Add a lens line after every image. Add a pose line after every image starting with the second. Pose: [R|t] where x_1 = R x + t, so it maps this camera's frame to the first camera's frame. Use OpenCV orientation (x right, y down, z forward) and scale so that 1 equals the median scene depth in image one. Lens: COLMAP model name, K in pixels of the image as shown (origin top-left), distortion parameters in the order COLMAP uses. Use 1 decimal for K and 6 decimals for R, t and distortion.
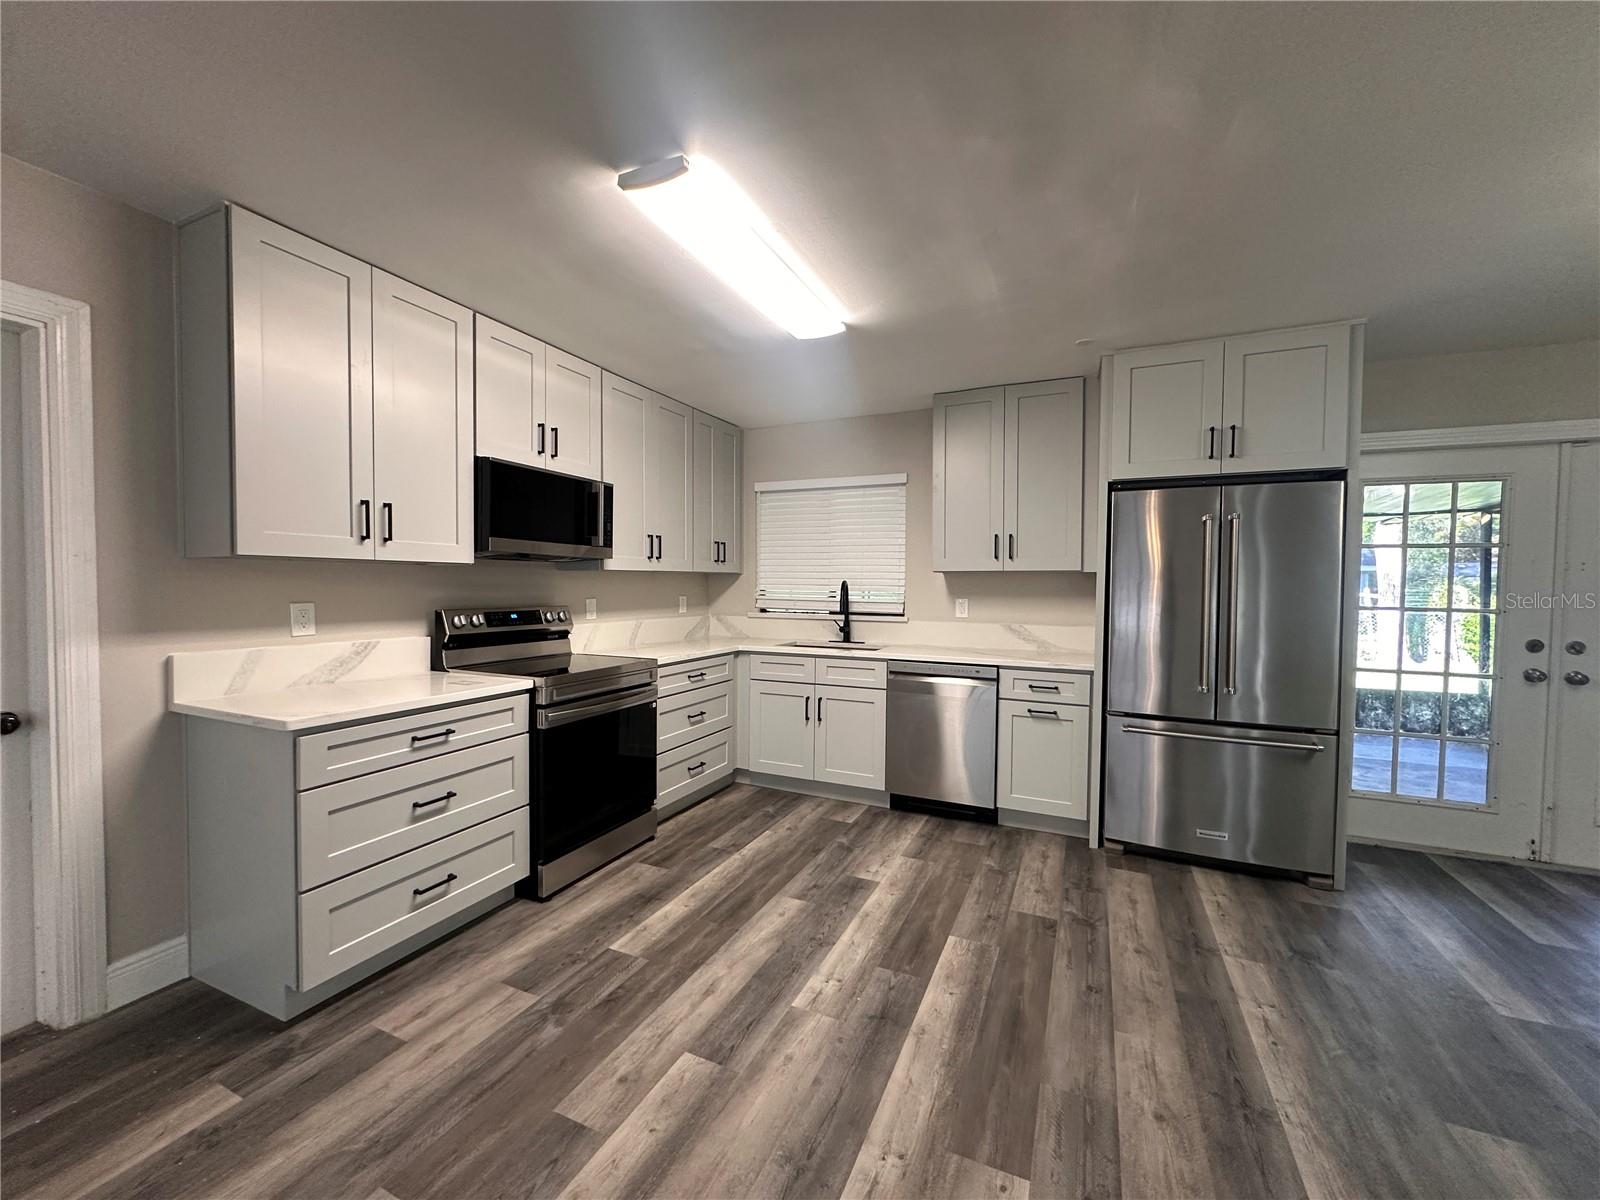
lens RADIAL K [[637.9, 0, 800.2], [0, 637.9, 599.2], [0, 0, 1]] dist [-0.006266, 0.000909]
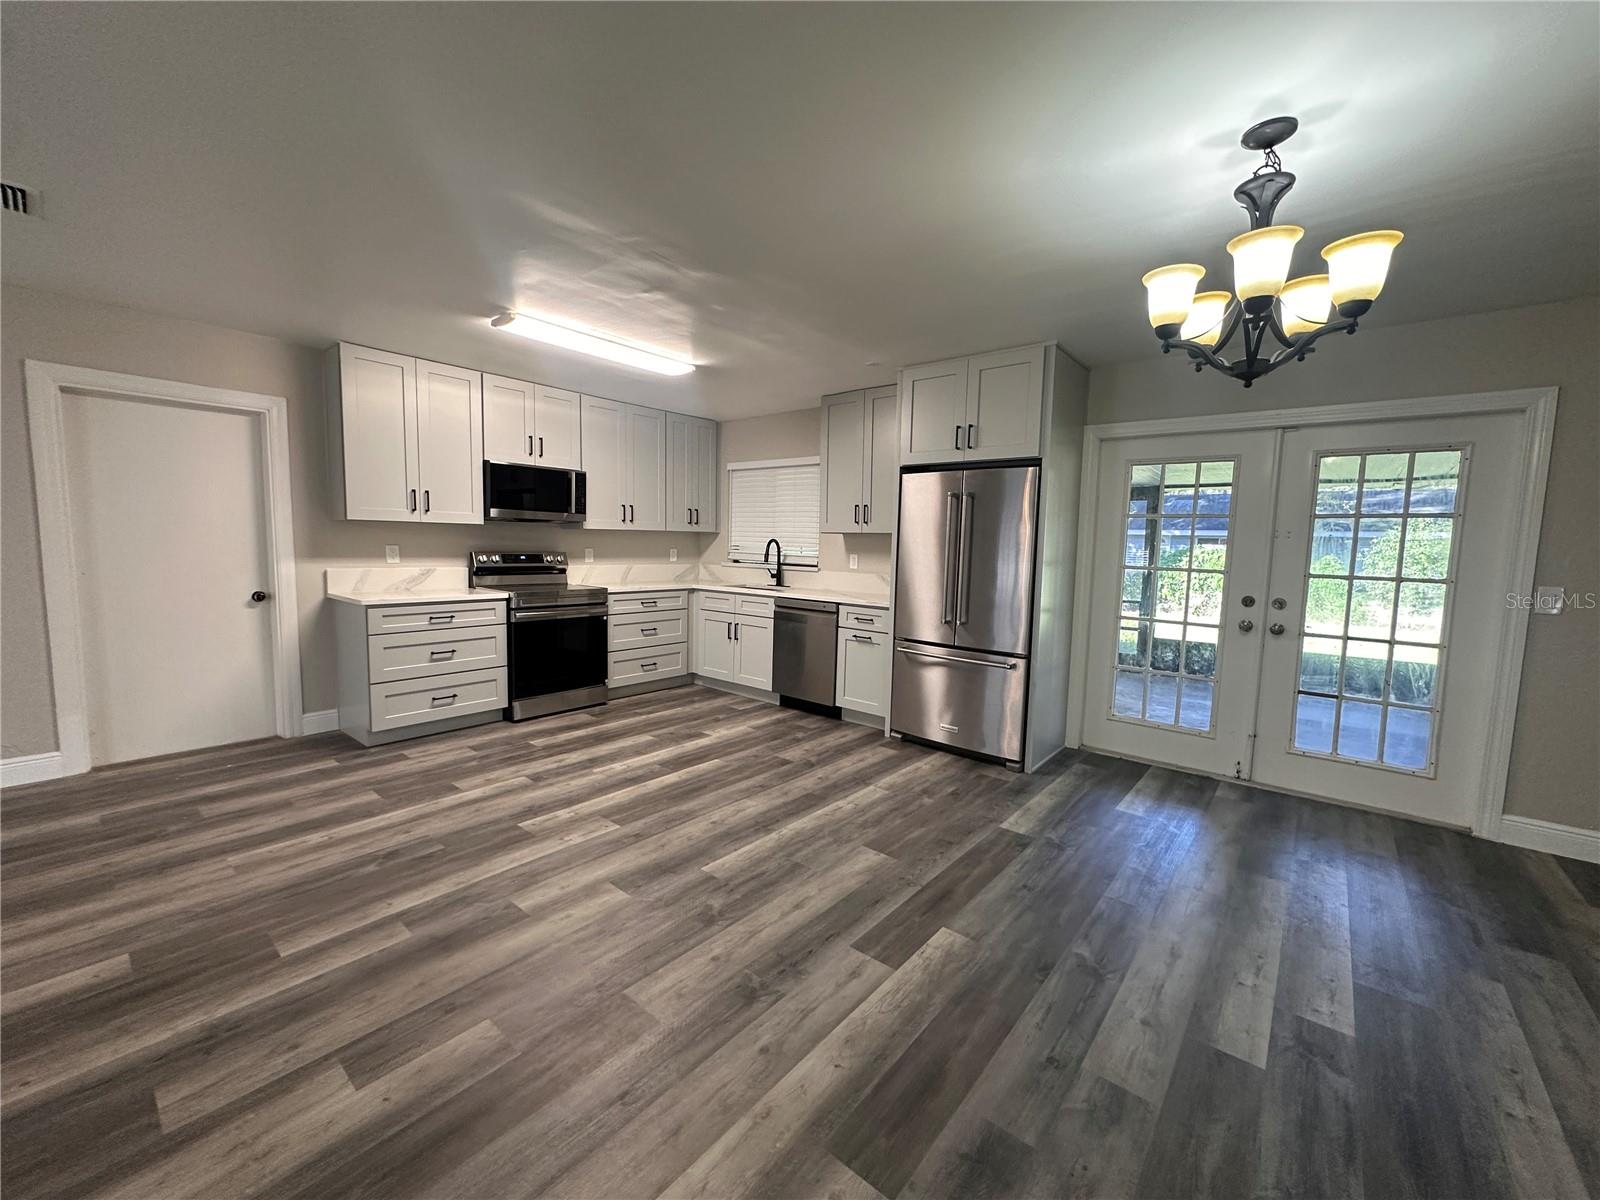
lens RADIAL K [[637.9, 0, 802.4], [0, 637.9, 599.8], [0, 0, 1]] dist [-0.006266, 0.000909]
pose [[0.965658, 0.039406, -0.256809, 0.699951], [-0.023121, 0.997543, 0.066130, 0.011763], [0.258784, -0.057921, 0.964197, -0.395838]]
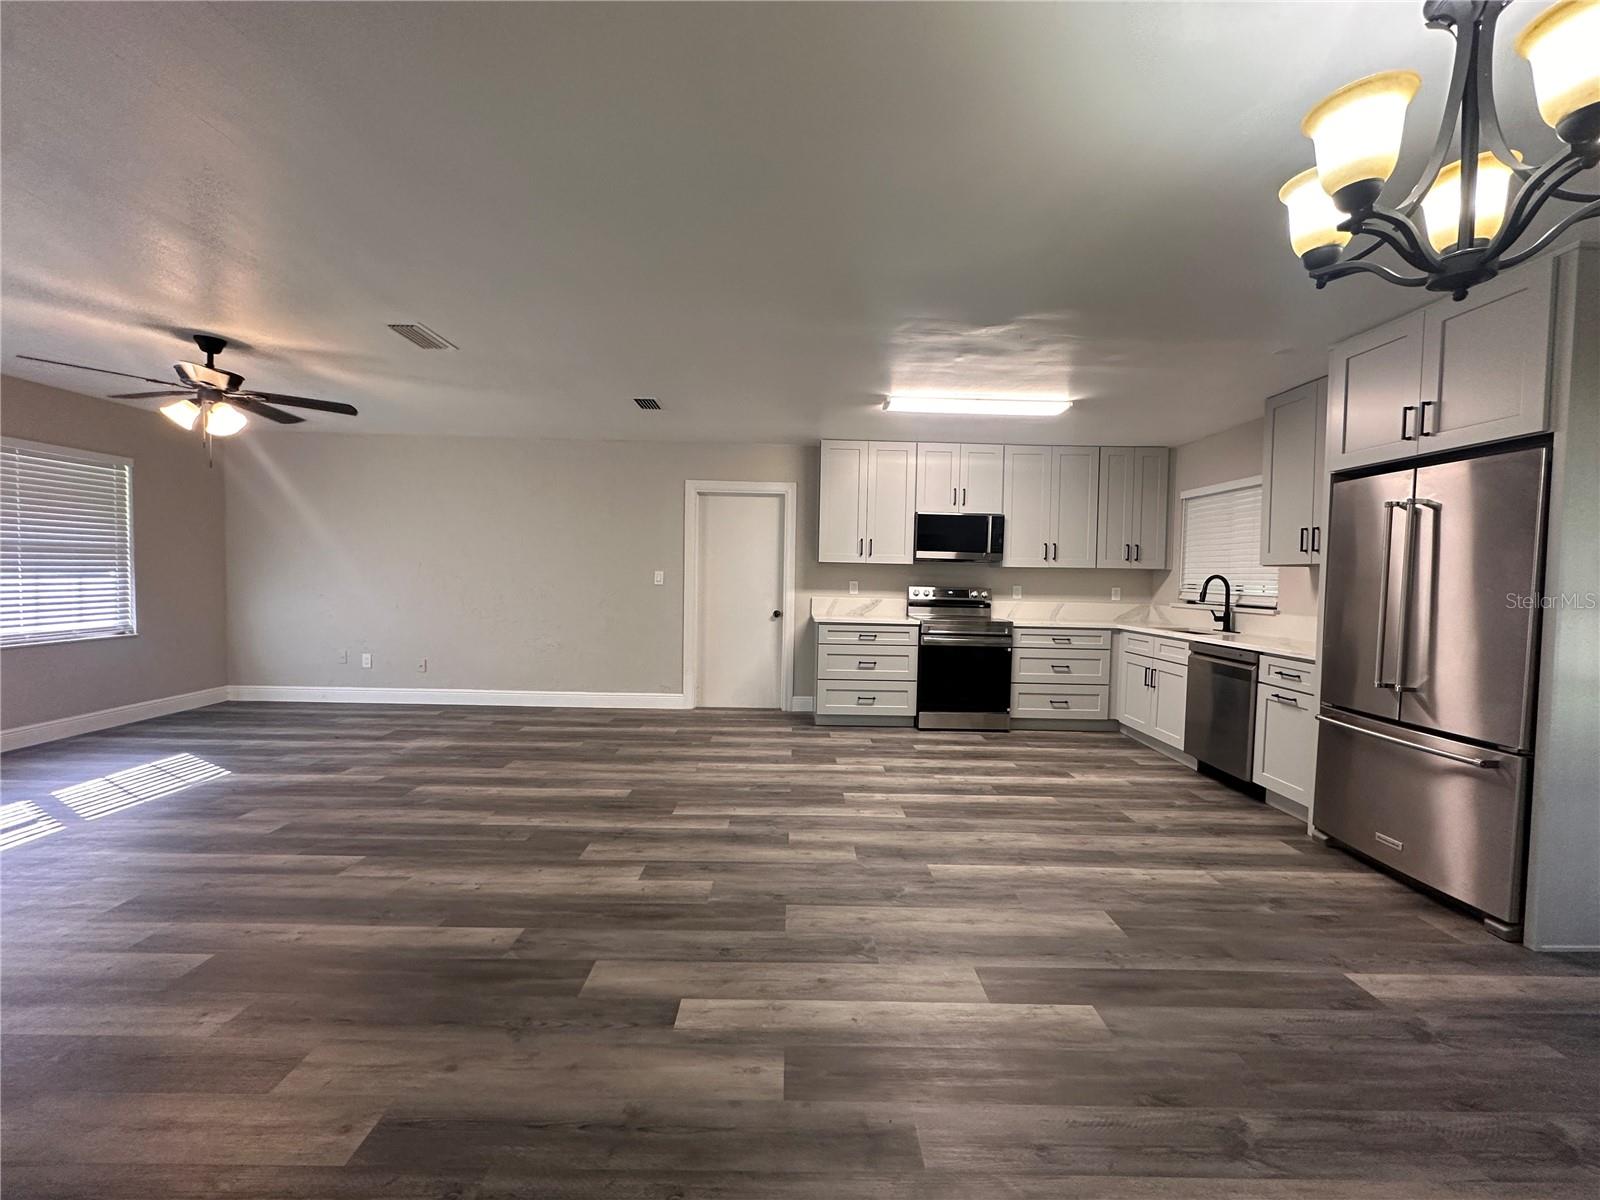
lens RADIAL K [[637.9, 0, 800.6], [0, 637.9, 597.3], [0, 0, 1]] dist [-0.006266, 0.000909]
pose [[0.426852, 0.032421, -0.903740, 1.138086], [-0.039233, 0.999080, 0.017311, 0.028744], [0.903470, 0.028067, 0.427731, -0.202275]]
